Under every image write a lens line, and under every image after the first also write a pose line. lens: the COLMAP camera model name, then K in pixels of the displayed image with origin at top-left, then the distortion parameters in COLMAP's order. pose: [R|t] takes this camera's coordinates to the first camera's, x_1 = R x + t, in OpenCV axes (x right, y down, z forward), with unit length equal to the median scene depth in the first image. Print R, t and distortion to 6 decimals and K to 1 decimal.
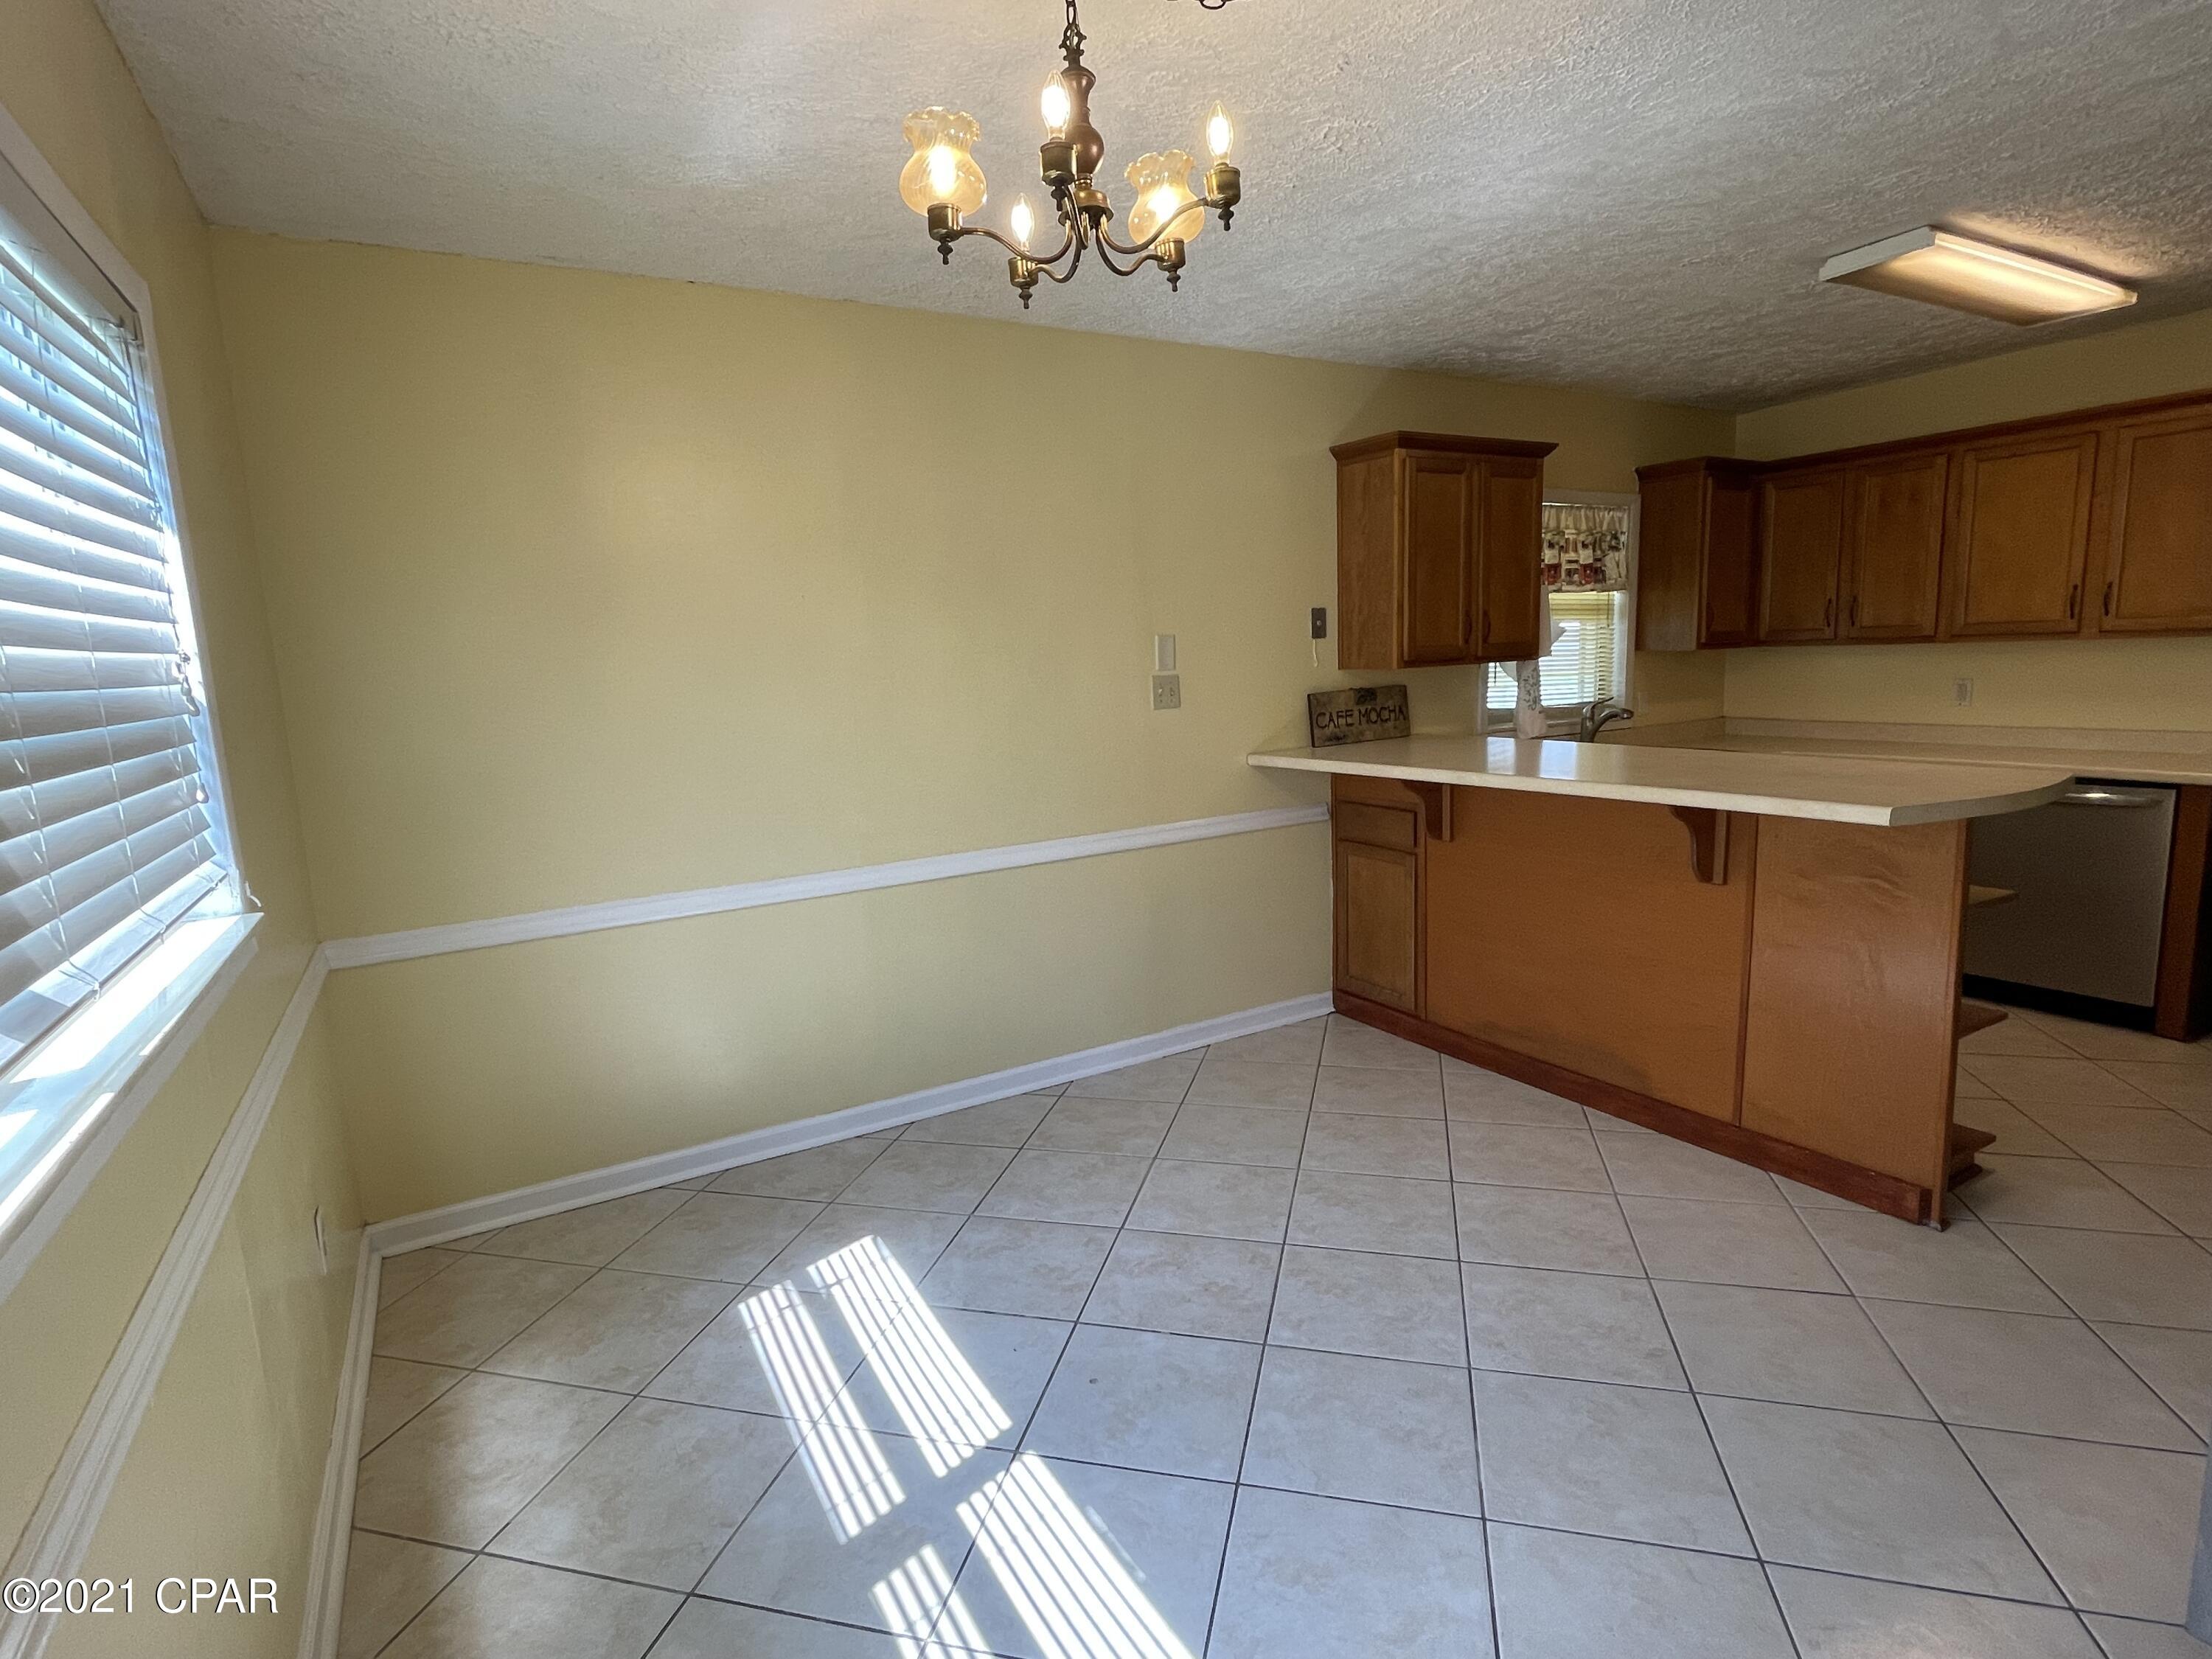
lens RADIAL K [[1110.2, 0, 1093.3], [0, 1110.2, 829.8], [0, 0, 1]] dist [-0.001395, 0.000463]
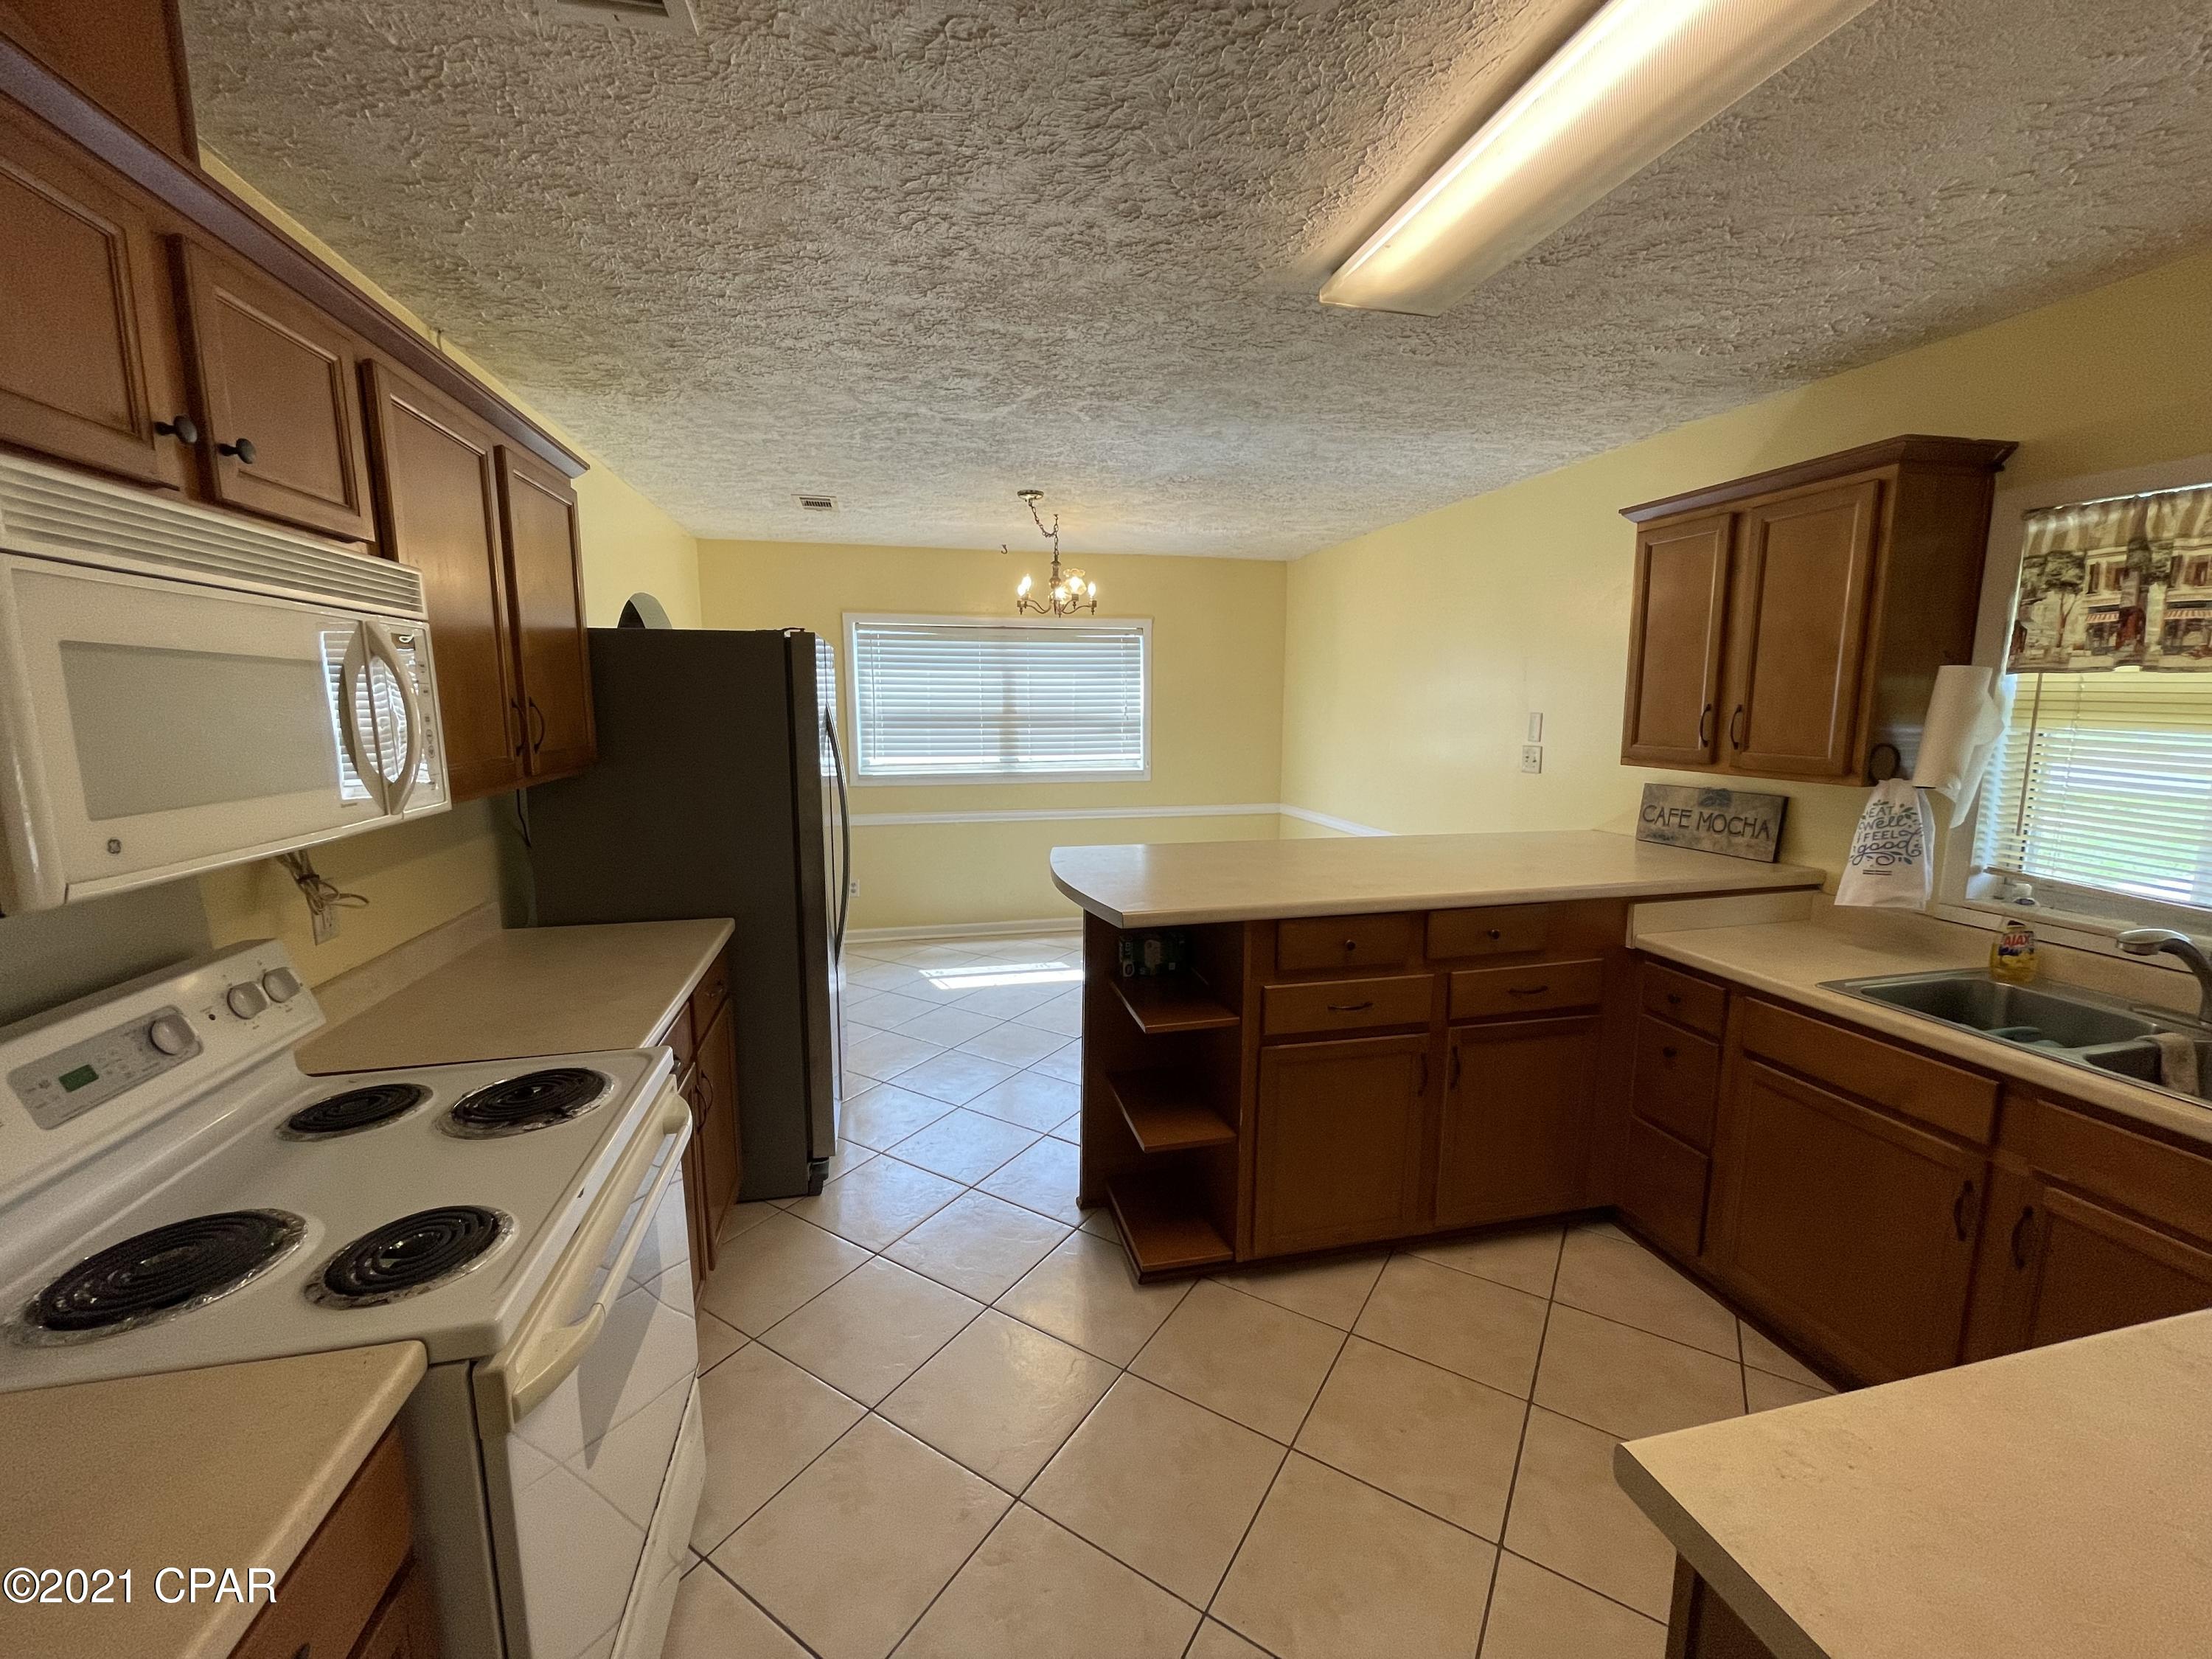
lens RADIAL K [[888.0, 0, 1103.5], [0, 888.0, 820.9], [0, 0, 1]] dist [0.000762, 0.000218]
pose [[-0.292959, 0.170813, -0.940743, 1.607964], [-0.142507, 0.965122, 0.219617, -0.294851], [0.945445, 0.198401, -0.258399, 1.177239]]
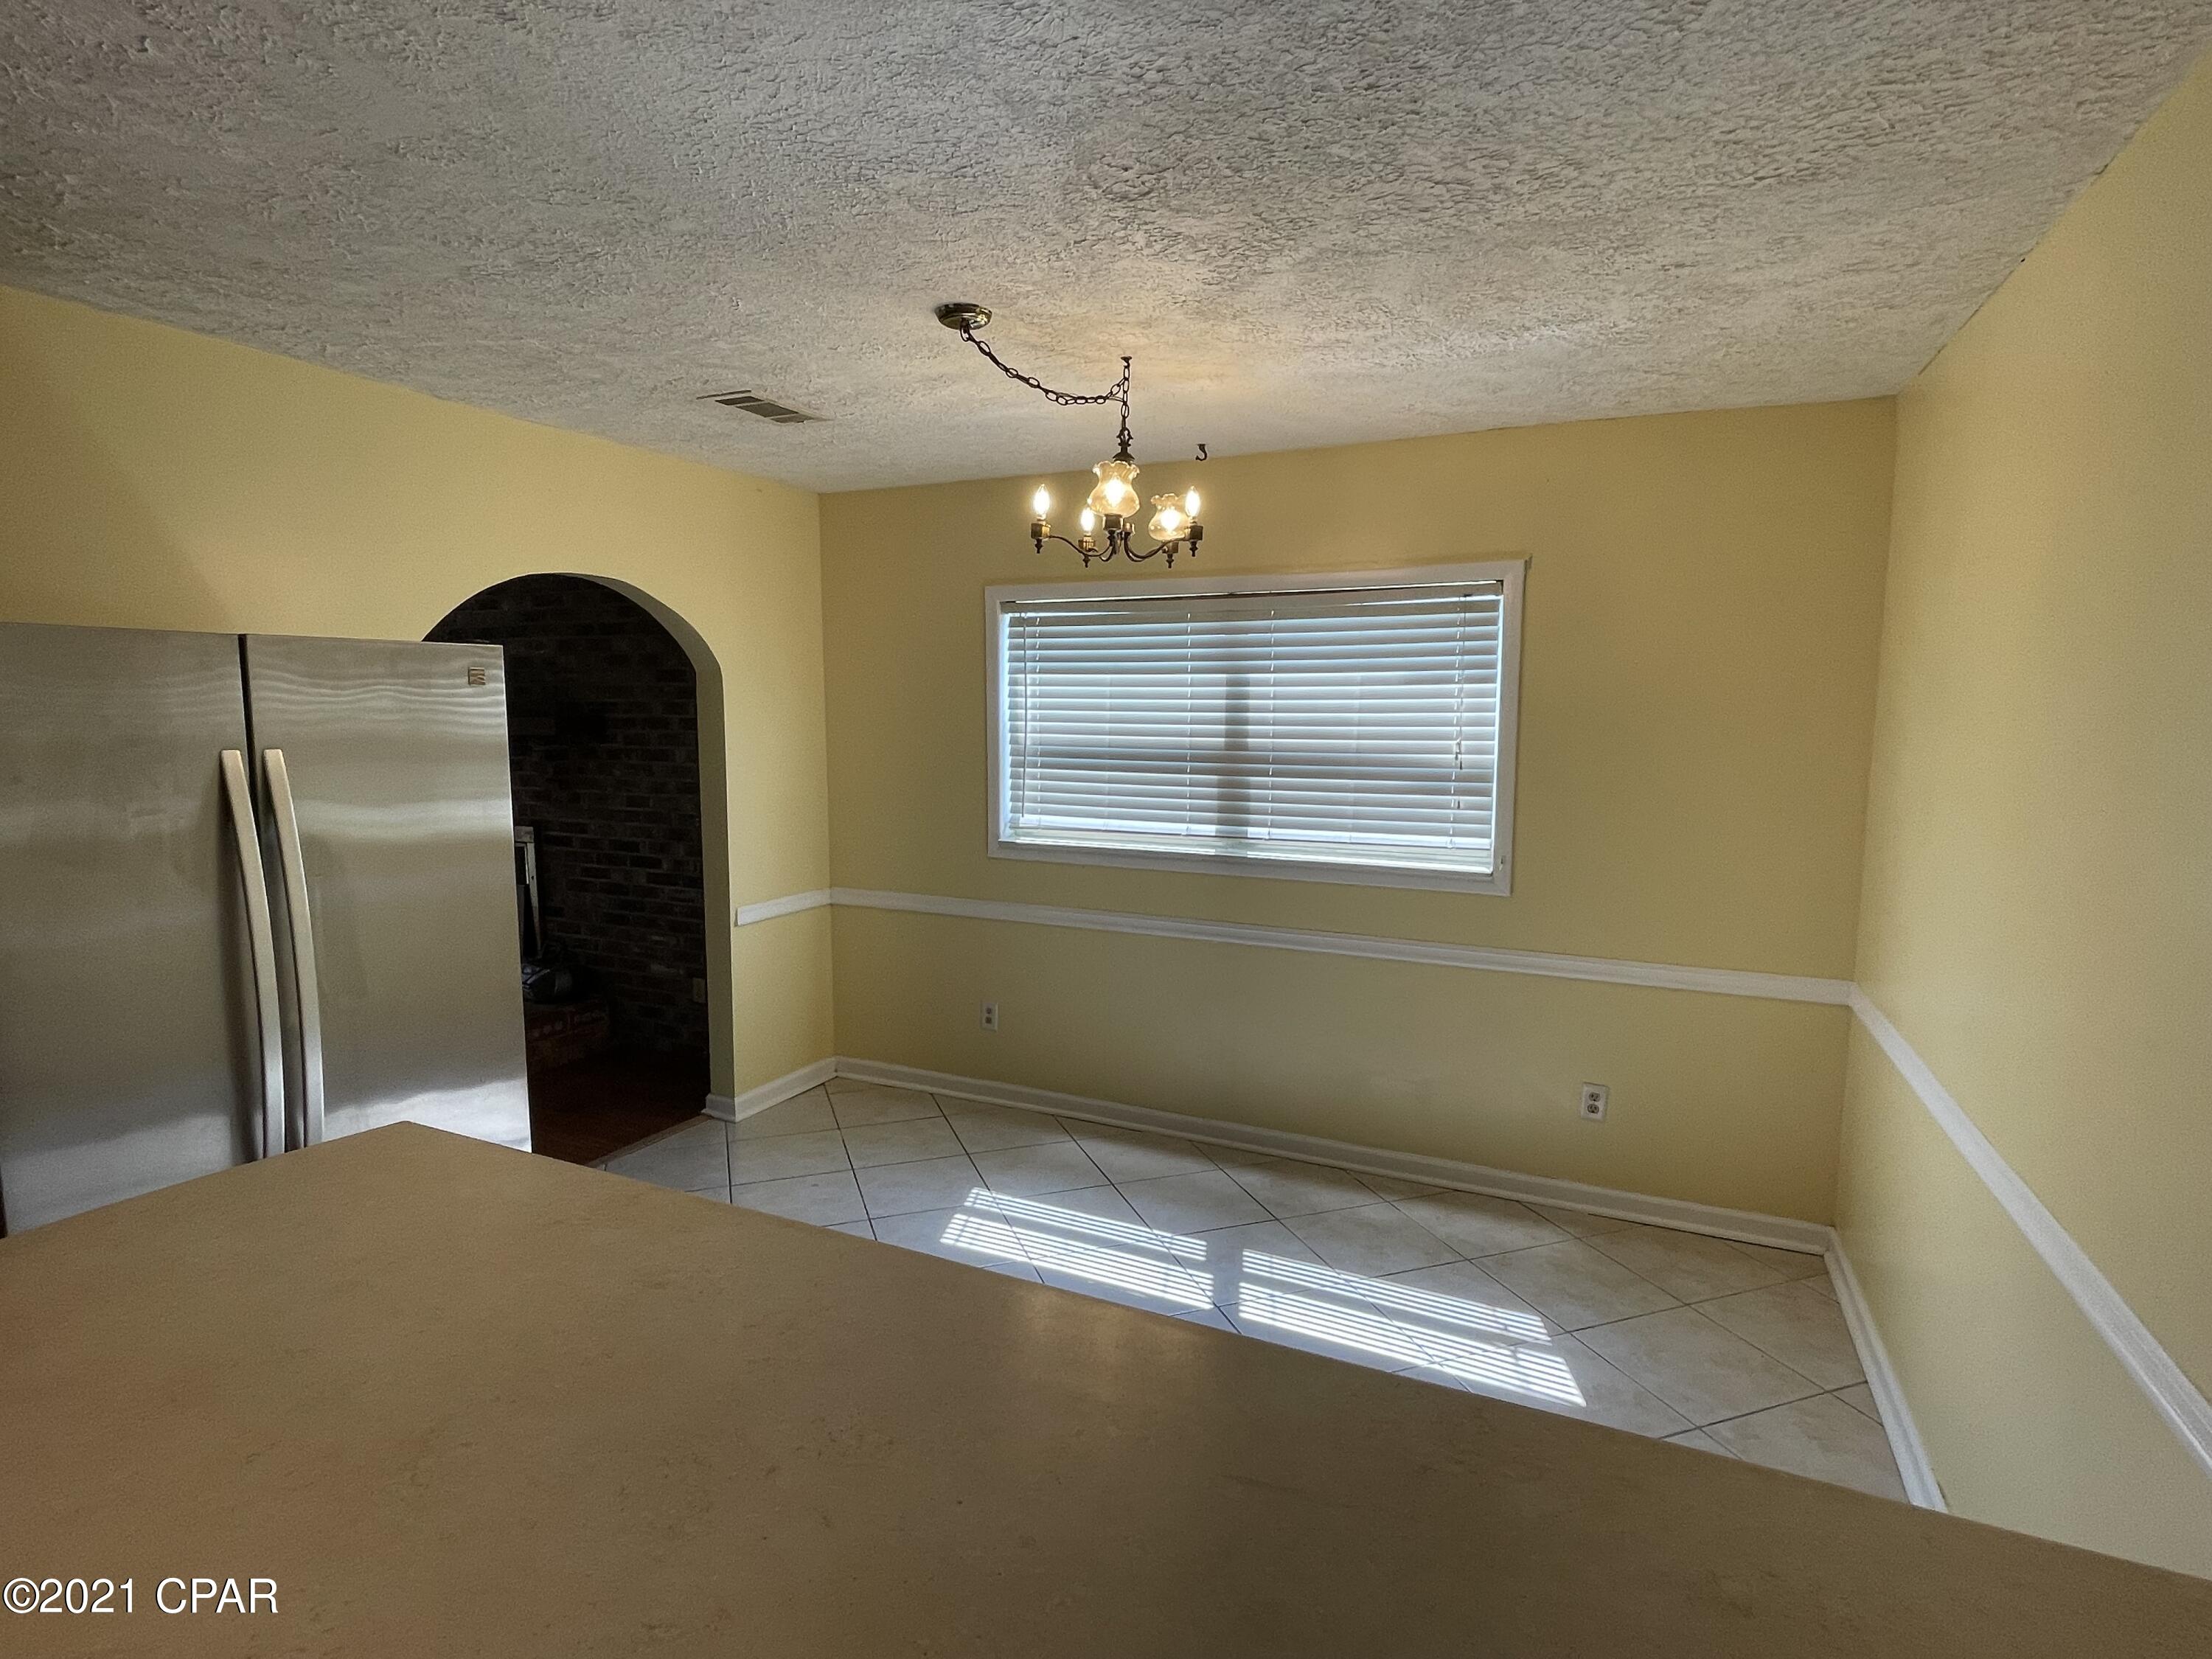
lens RADIAL K [[1110.2, 0, 1093.3], [0, 1110.2, 829.8], [0, 0, 1]] dist [-0.001395, 0.000463]
pose [[-0.822996, 0.102092, -0.558798, 0.619706], [-0.060858, 0.962209, 0.265426, -0.320453], [0.564778, 0.252451, -0.785681, 1.436693]]
